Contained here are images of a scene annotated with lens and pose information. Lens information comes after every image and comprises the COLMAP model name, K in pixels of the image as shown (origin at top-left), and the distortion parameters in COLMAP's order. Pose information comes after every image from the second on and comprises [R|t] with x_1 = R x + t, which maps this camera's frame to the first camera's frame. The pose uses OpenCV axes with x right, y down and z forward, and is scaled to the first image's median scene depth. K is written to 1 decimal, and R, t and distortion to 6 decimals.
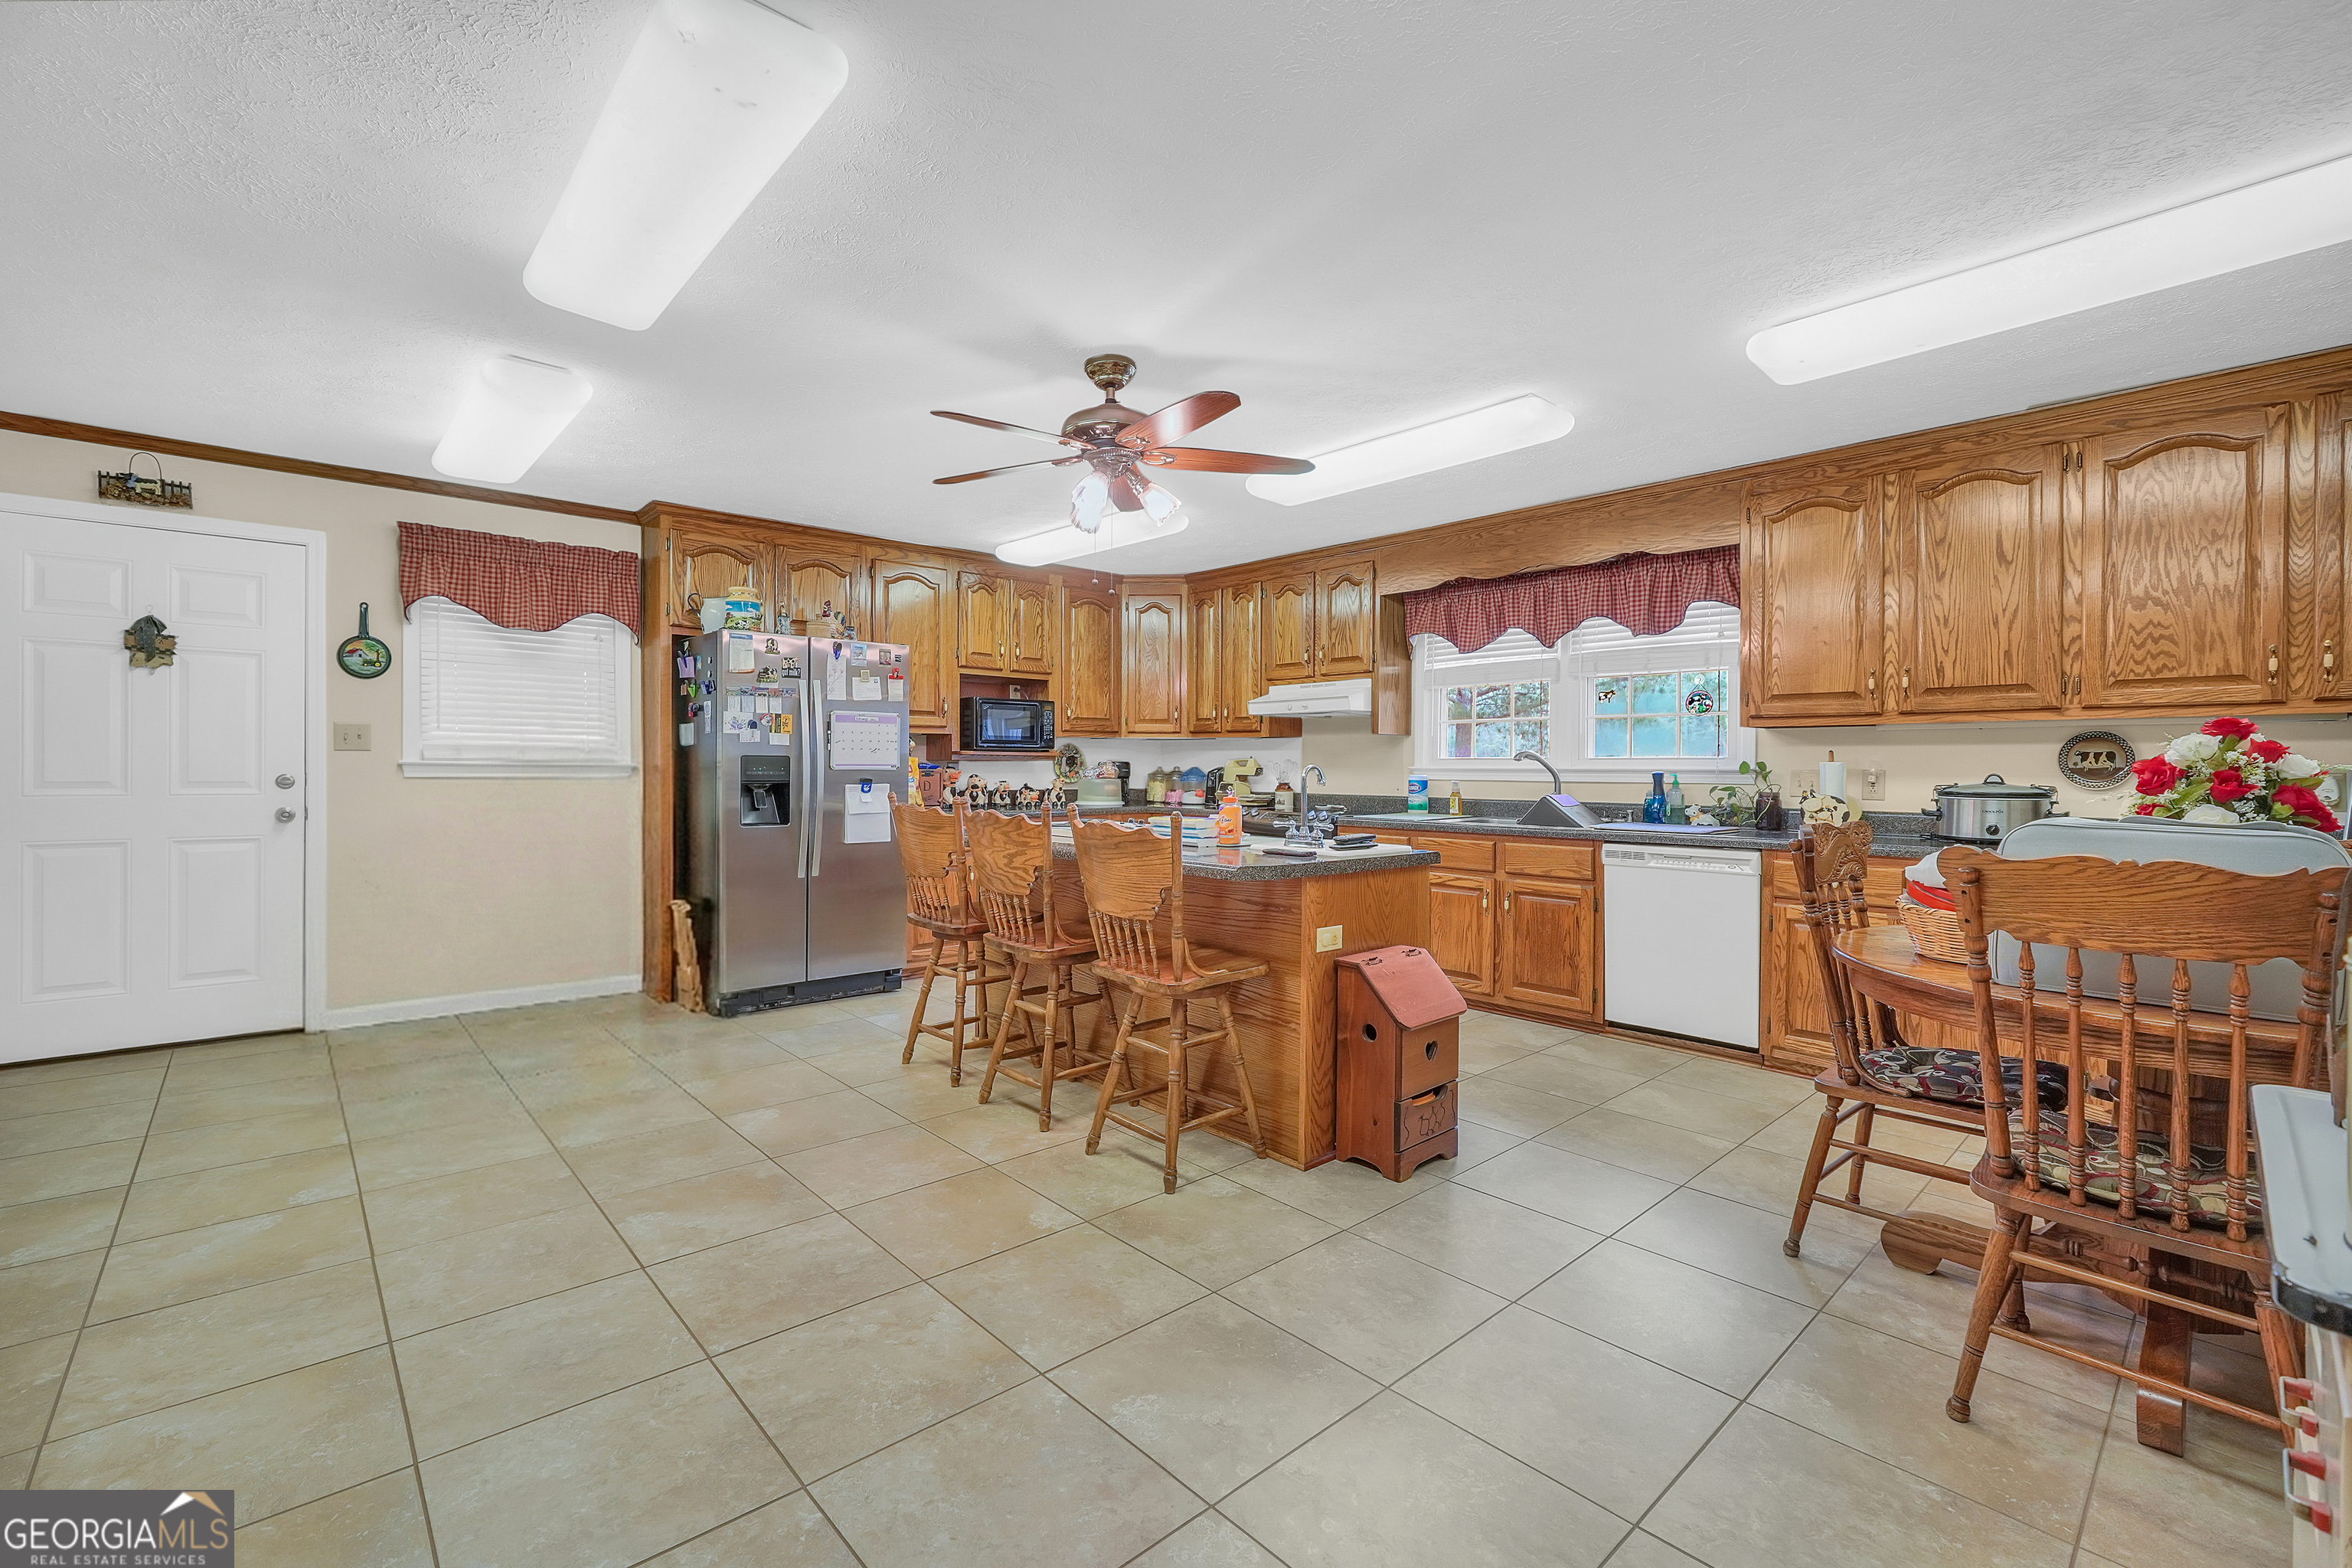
lens RADIAL K [[1010.7, 0, 1152.3], [0, 1010.7, 773.5], [0, 0, 1]] dist [-0.007849, 0.000725]
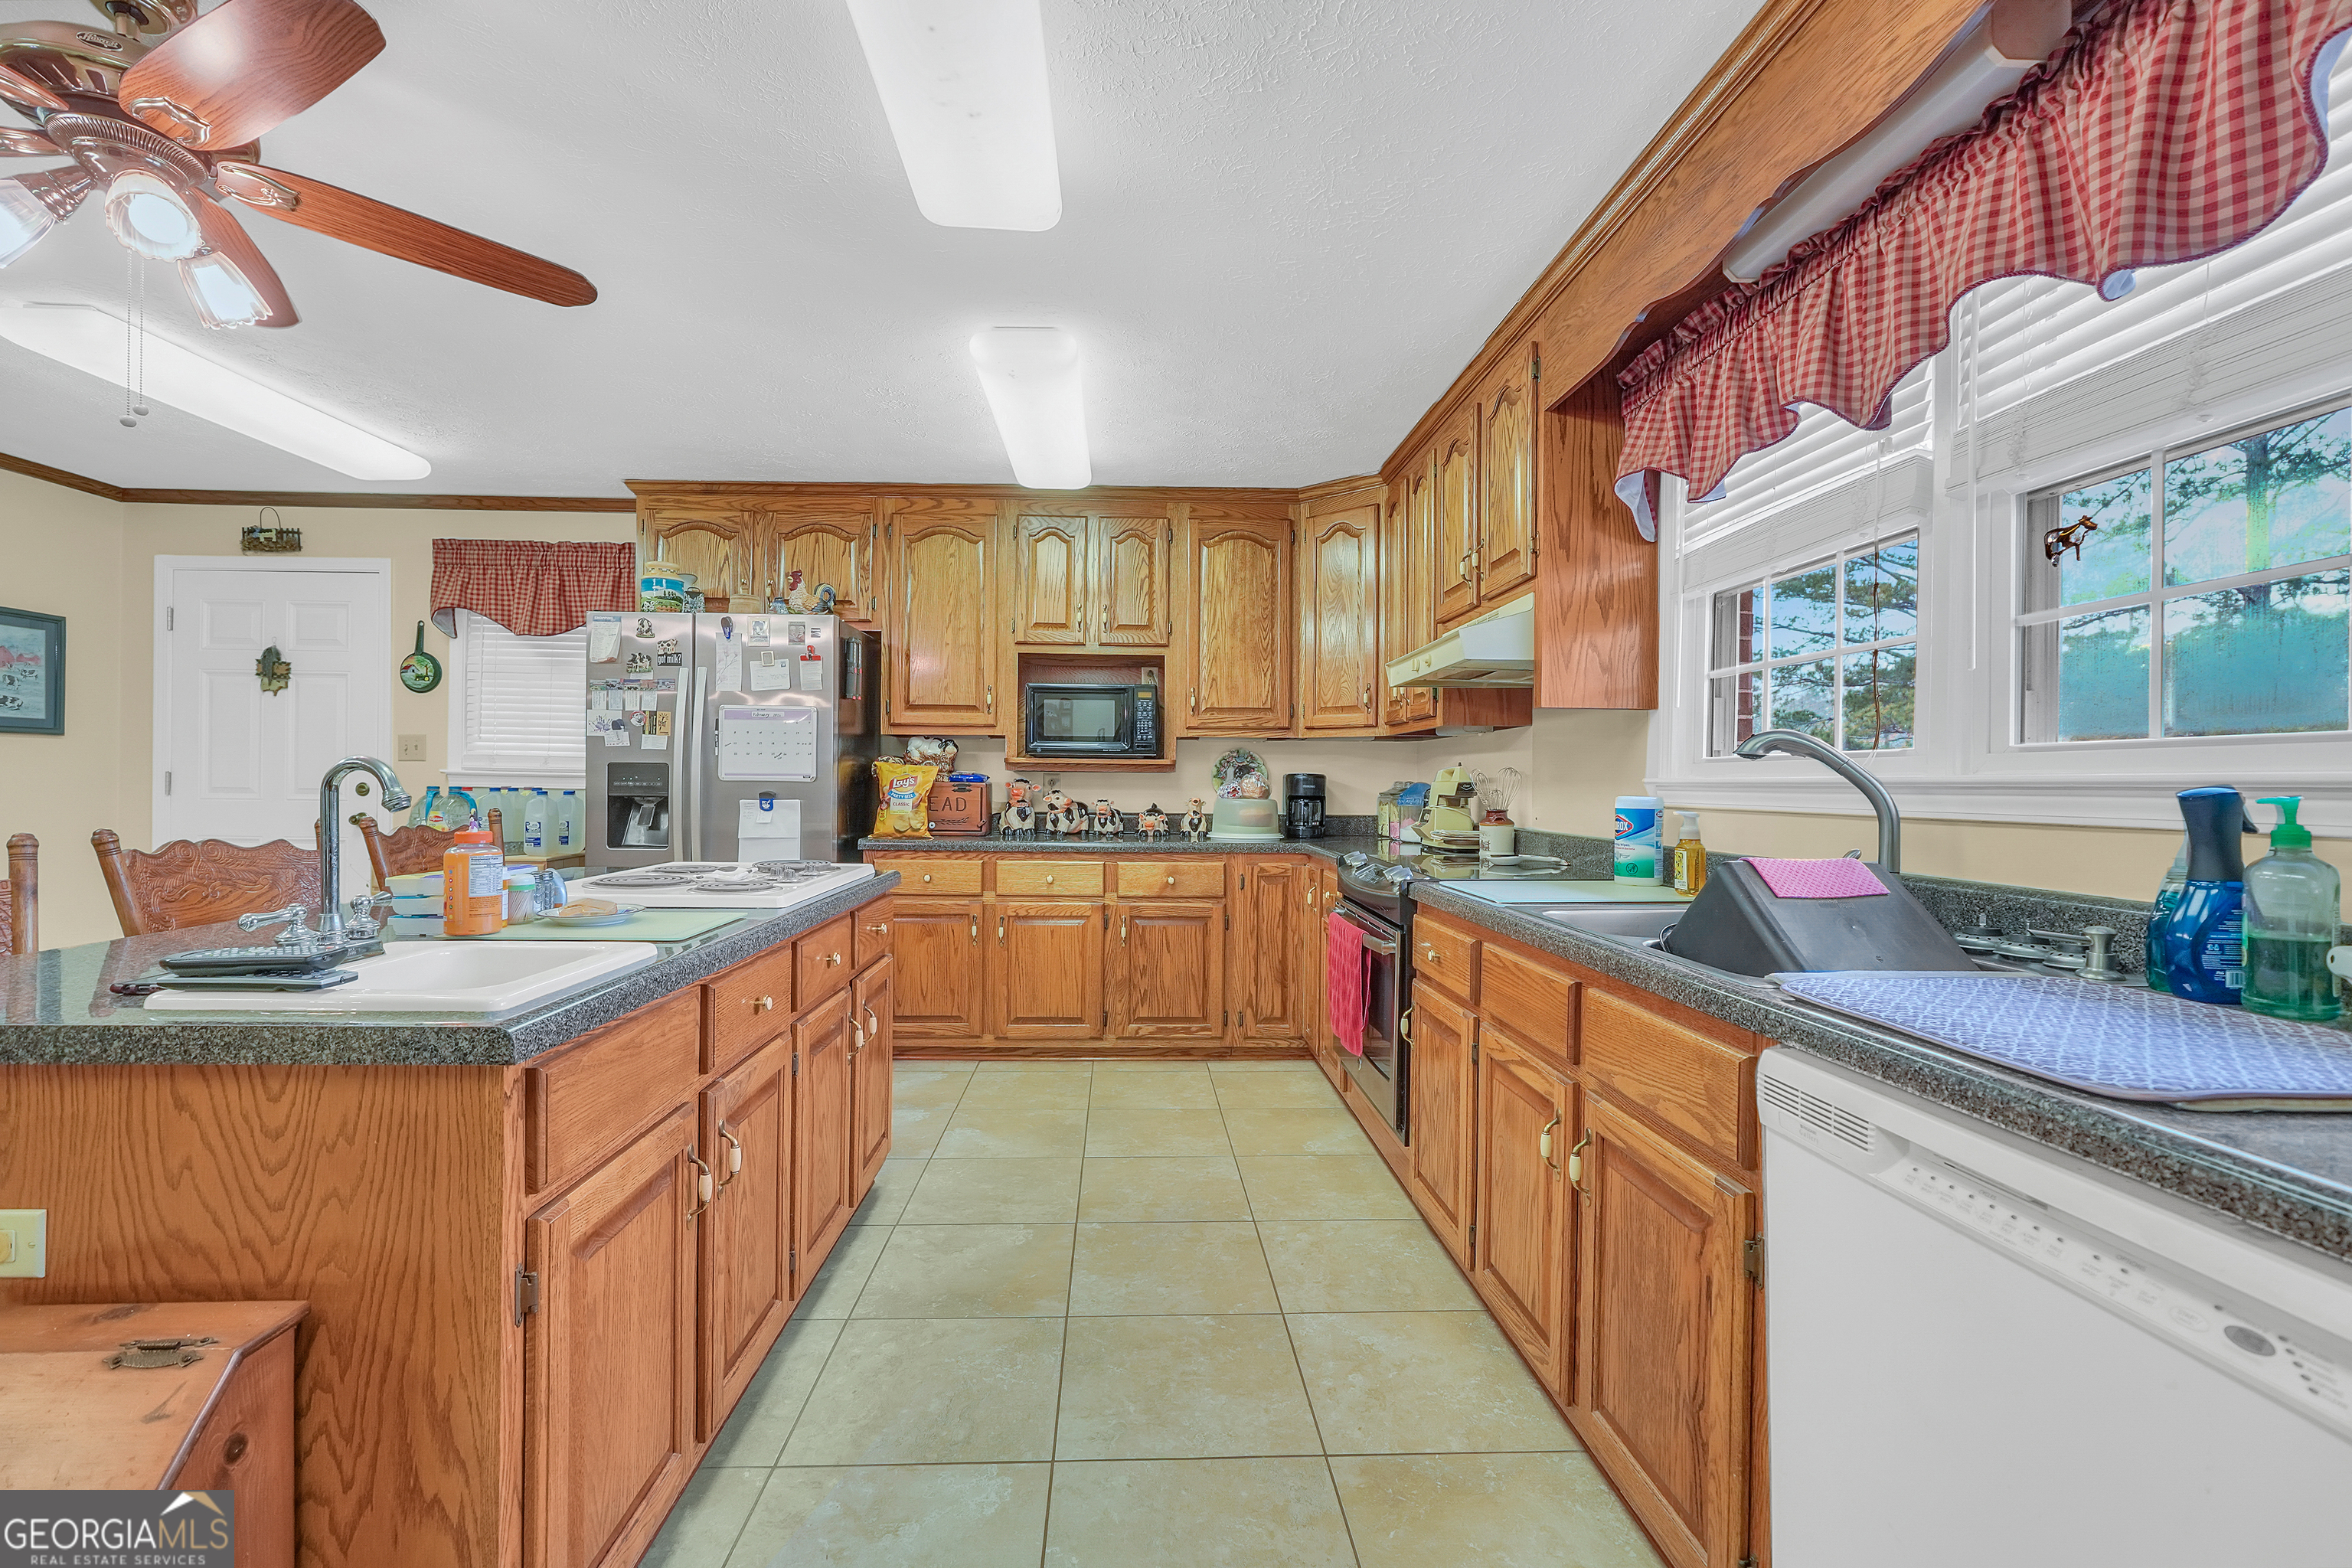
lens RADIAL K [[1010.7, 0, 1152.3], [0, 1010.7, 773.5], [0, 0, 1]] dist [-0.007849, 0.000725]
pose [[0.777422, -0.004133, -0.628966, 0.430594], [-0.009829, 0.999776, -0.018718, 0.002155], [0.628903, 0.020734, 0.777207, 0.601851]]
